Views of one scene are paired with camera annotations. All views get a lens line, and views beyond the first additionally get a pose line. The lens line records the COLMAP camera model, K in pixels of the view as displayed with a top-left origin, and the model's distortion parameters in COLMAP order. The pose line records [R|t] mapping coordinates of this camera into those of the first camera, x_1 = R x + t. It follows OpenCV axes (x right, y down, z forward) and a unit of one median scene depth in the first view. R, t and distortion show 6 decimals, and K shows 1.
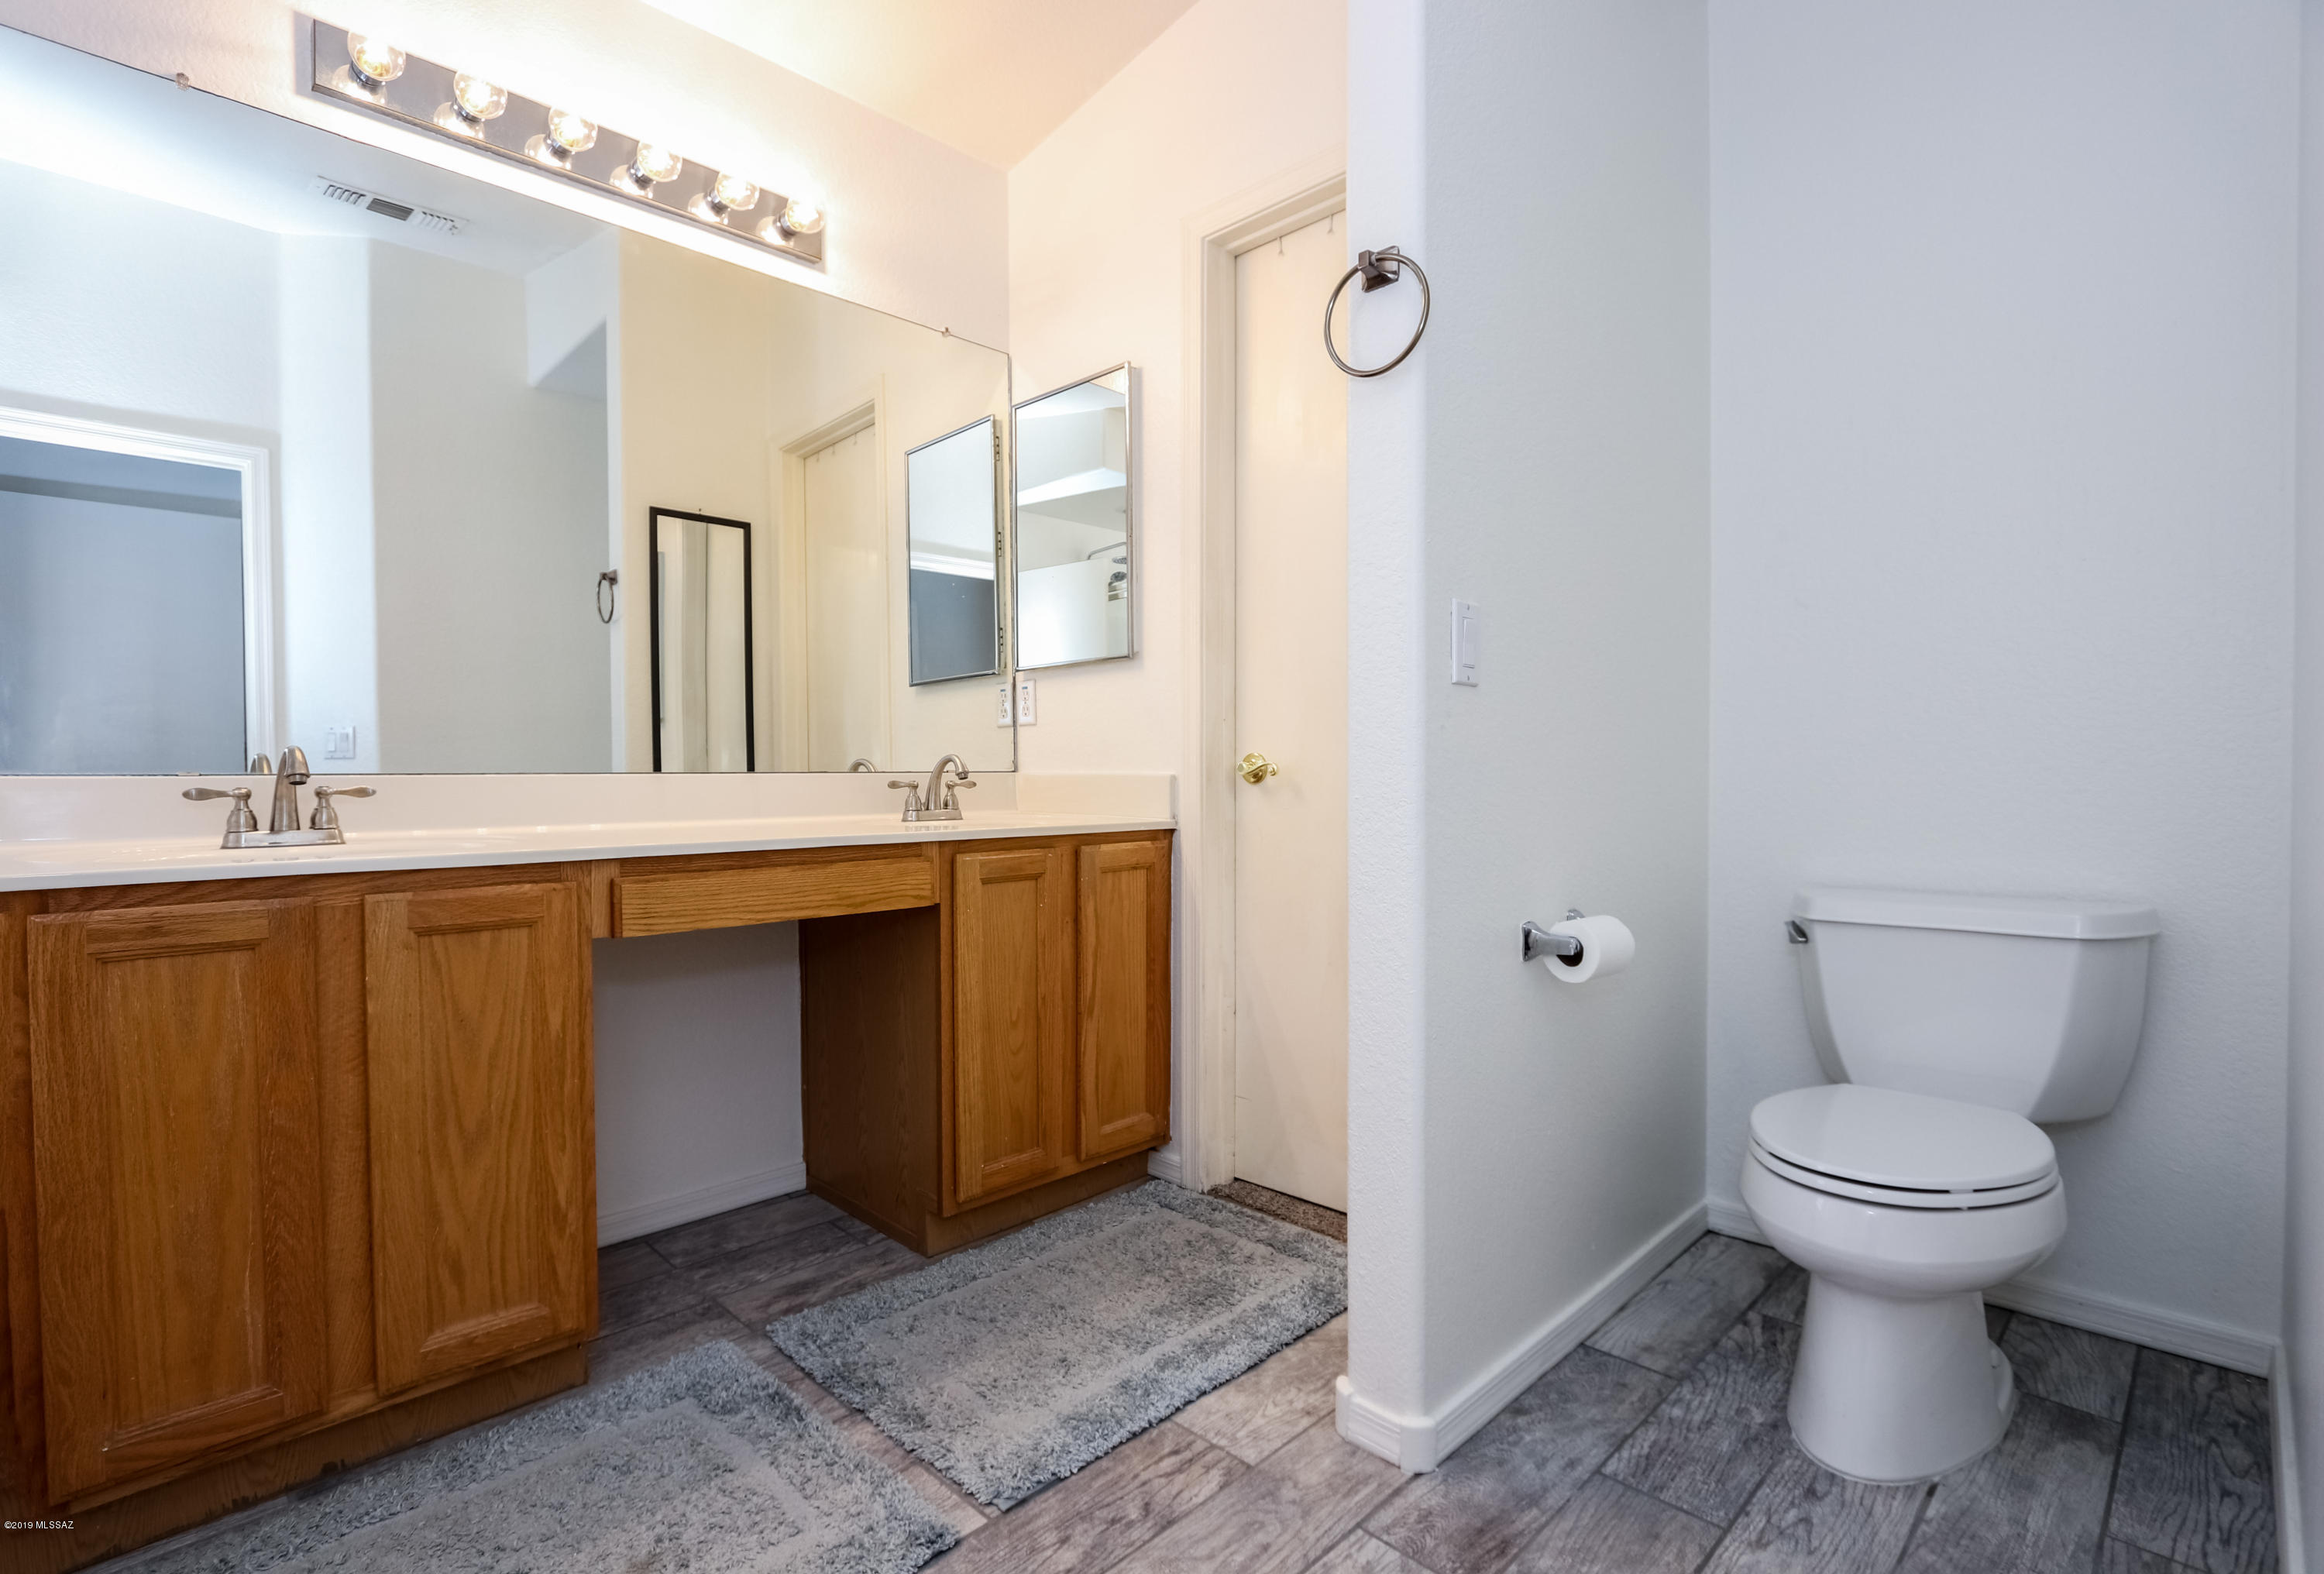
lens RADIAL K [[1080.3, 0, 1139.0], [0, 1080.3, 797.2], [0, 0, 1]] dist [-0.023784, 0.000507]
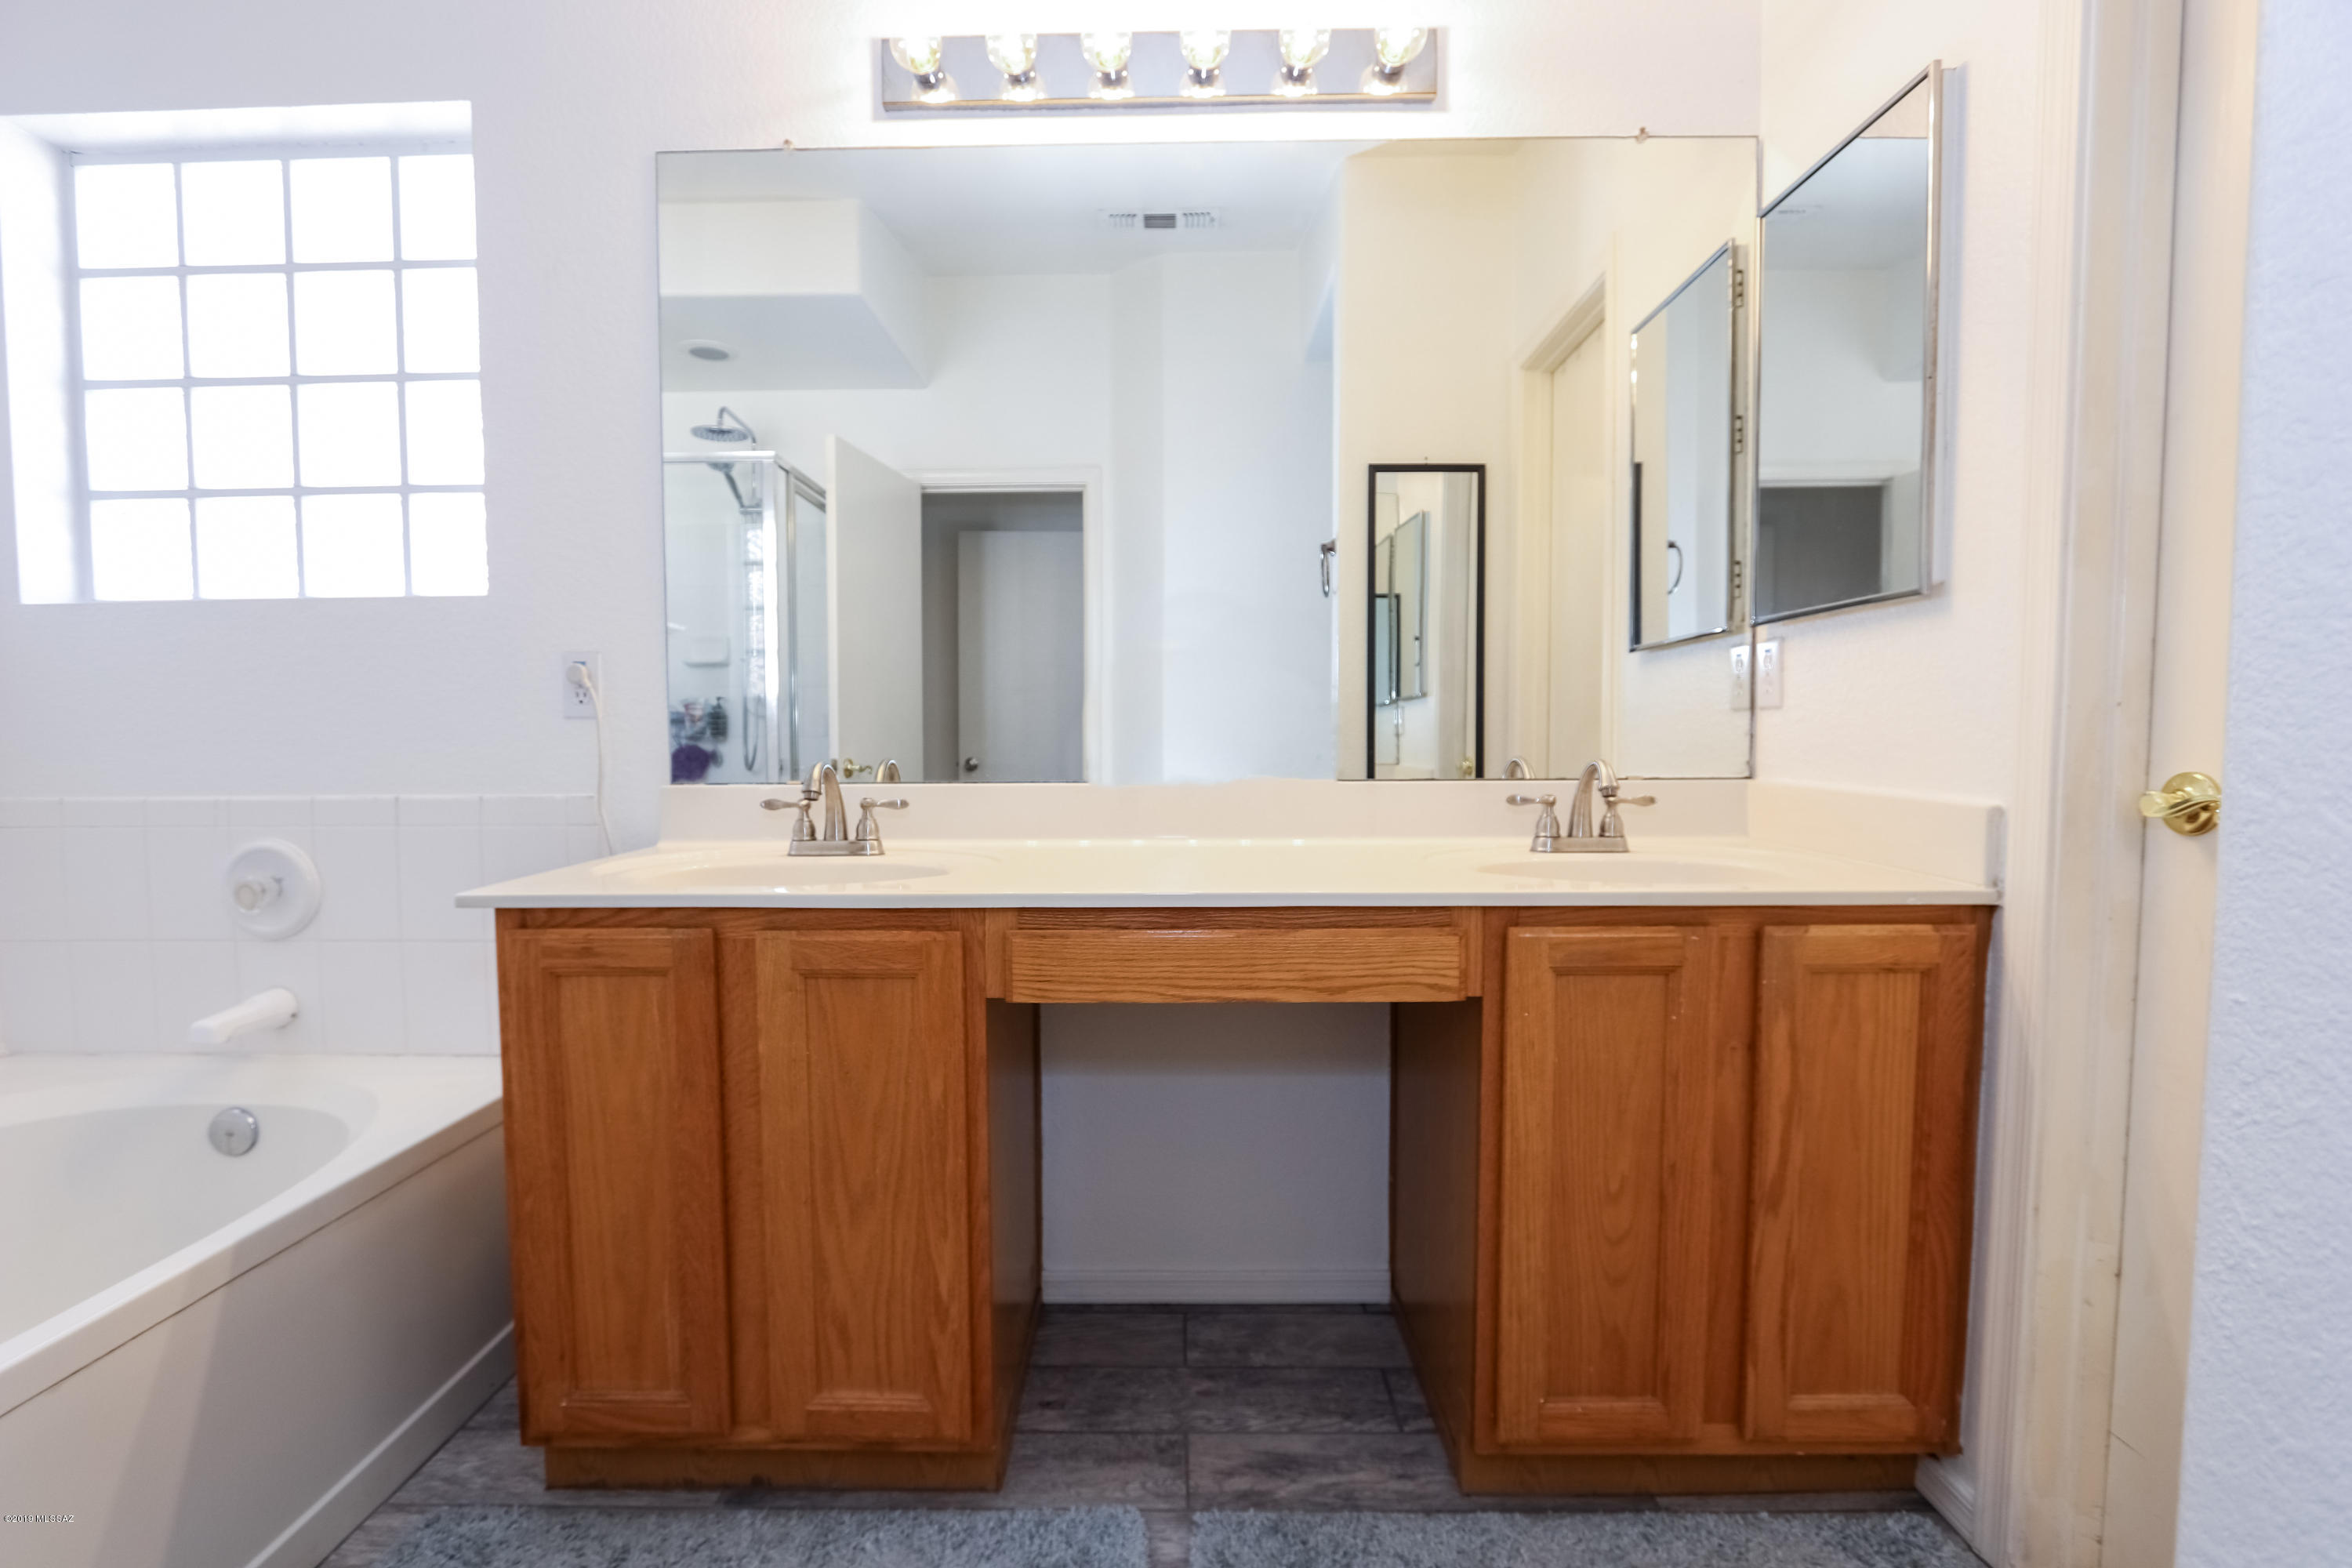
lens RADIAL K [[1089.0, 0, 1150.6], [0, 1089.0, 793.5], [0, 0, 1]] dist [-0.017869, 0.002275]
pose [[0.697131, 0.042169, -0.715703, 0.153705], [-0.014468, 0.998893, 0.044762, -0.056660], [0.716798, -0.020850, 0.696969, 0.400905]]
